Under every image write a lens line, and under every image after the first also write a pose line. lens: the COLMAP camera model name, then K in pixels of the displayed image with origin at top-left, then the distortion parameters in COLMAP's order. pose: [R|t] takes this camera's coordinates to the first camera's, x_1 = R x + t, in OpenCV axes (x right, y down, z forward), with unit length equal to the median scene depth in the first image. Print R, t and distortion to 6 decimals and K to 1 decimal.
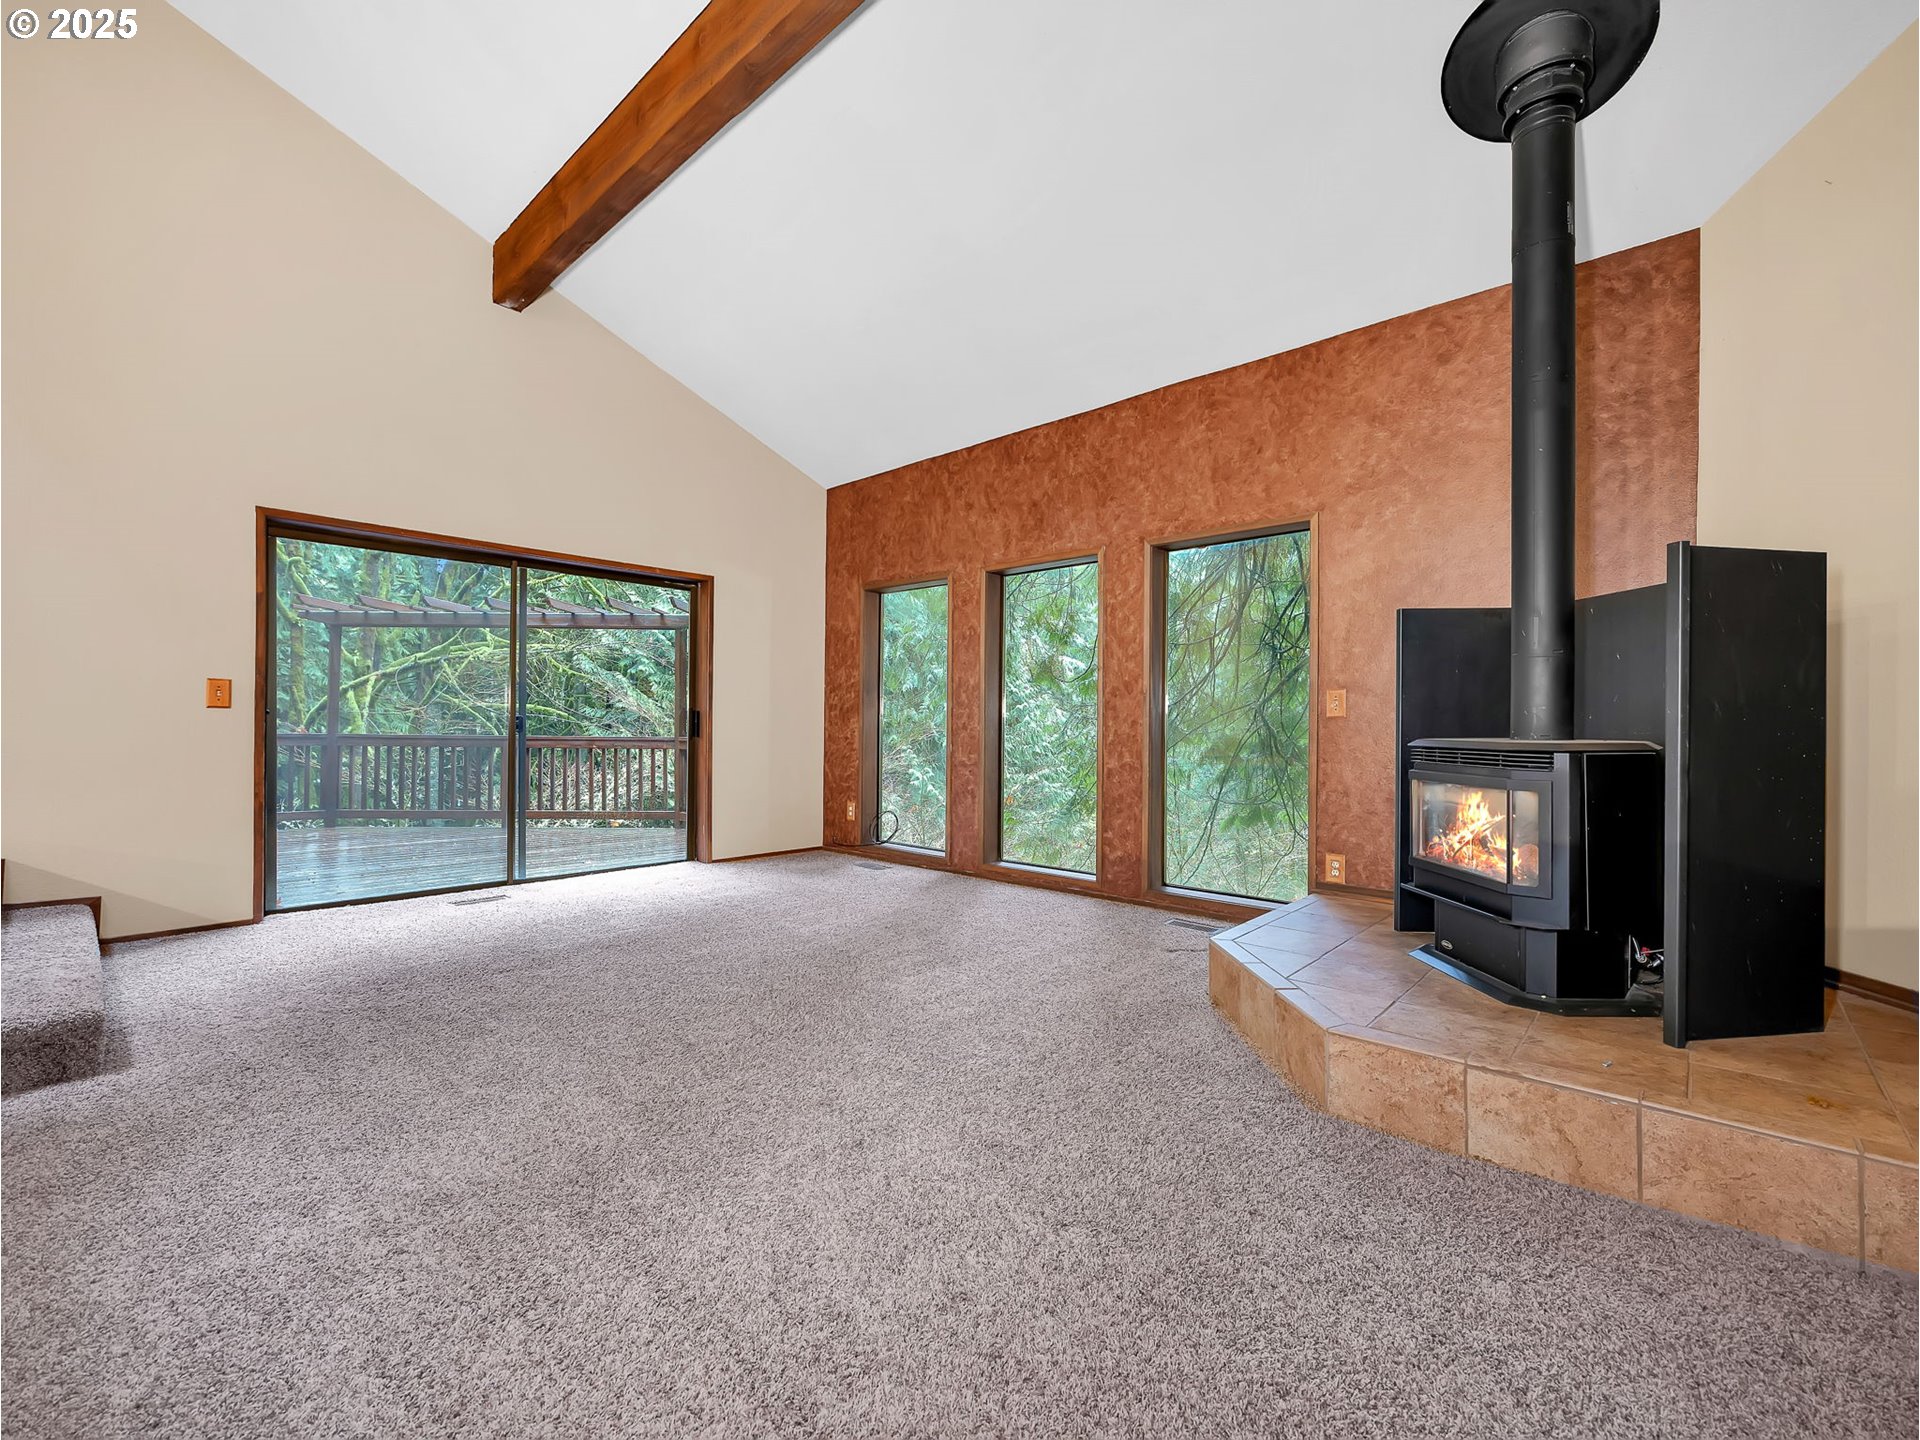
lens RADIAL K [[809.1, 0, 964.1], [0, 809.1, 719.0], [0, 0, 1]] dist [-0.003101, -0.000423]
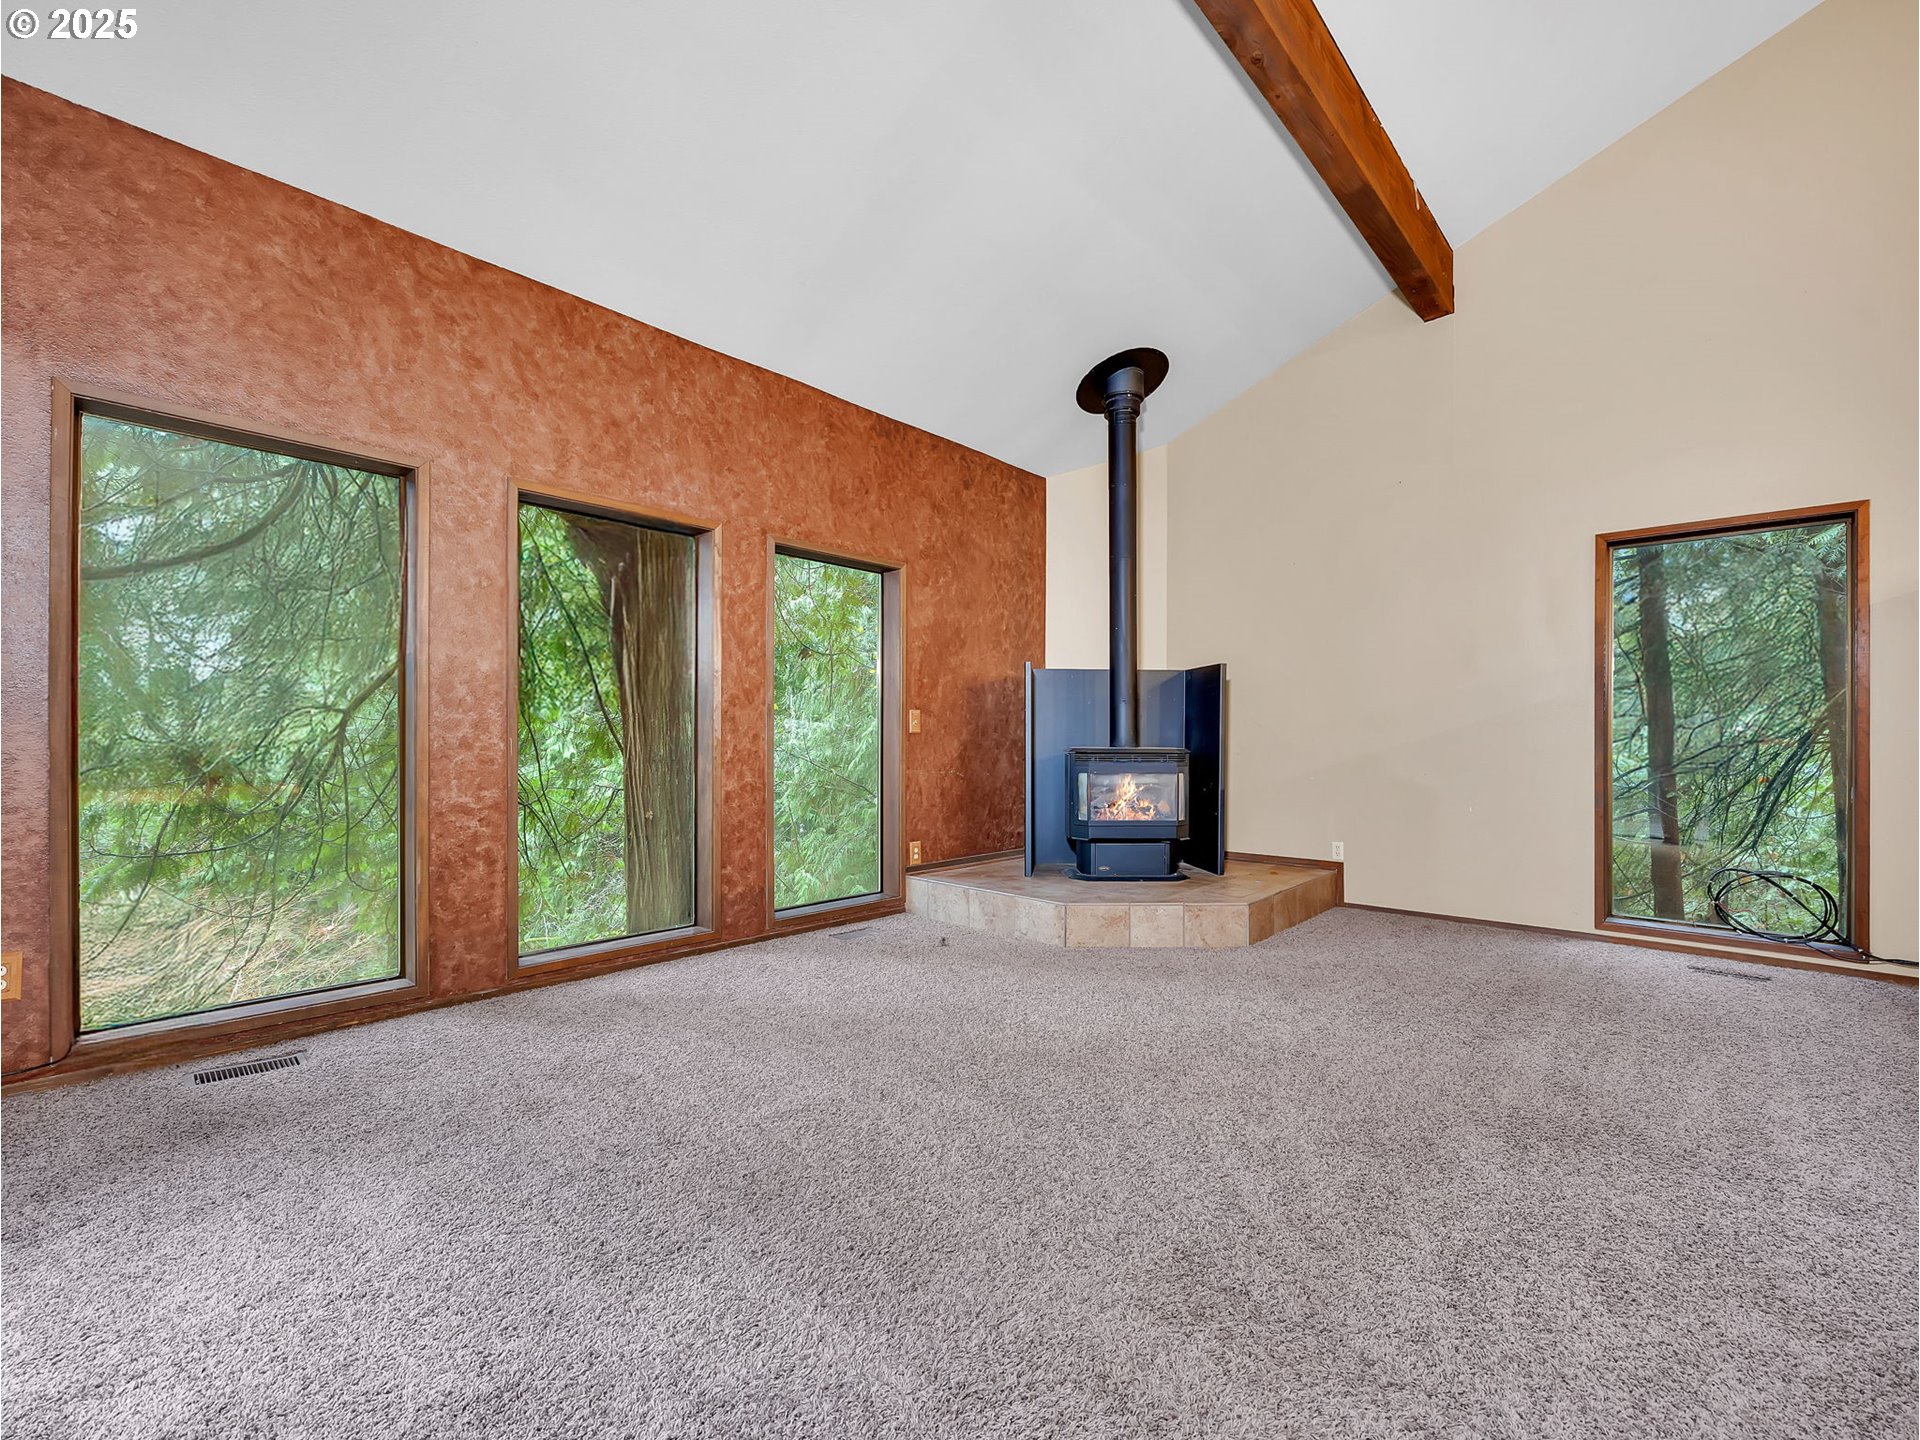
lens RADIAL K [[823.5, 0, 961.5], [0, 823.5, 738.0], [0, 0, 1]] dist [-0.000826, -0.000008]
pose [[0.017558, -0.003467, 0.999840, -0.731001], [-0.008138, 0.999960, 0.003610, 0.000850], [-0.999813, -0.008201, 0.017529, 0.812784]]
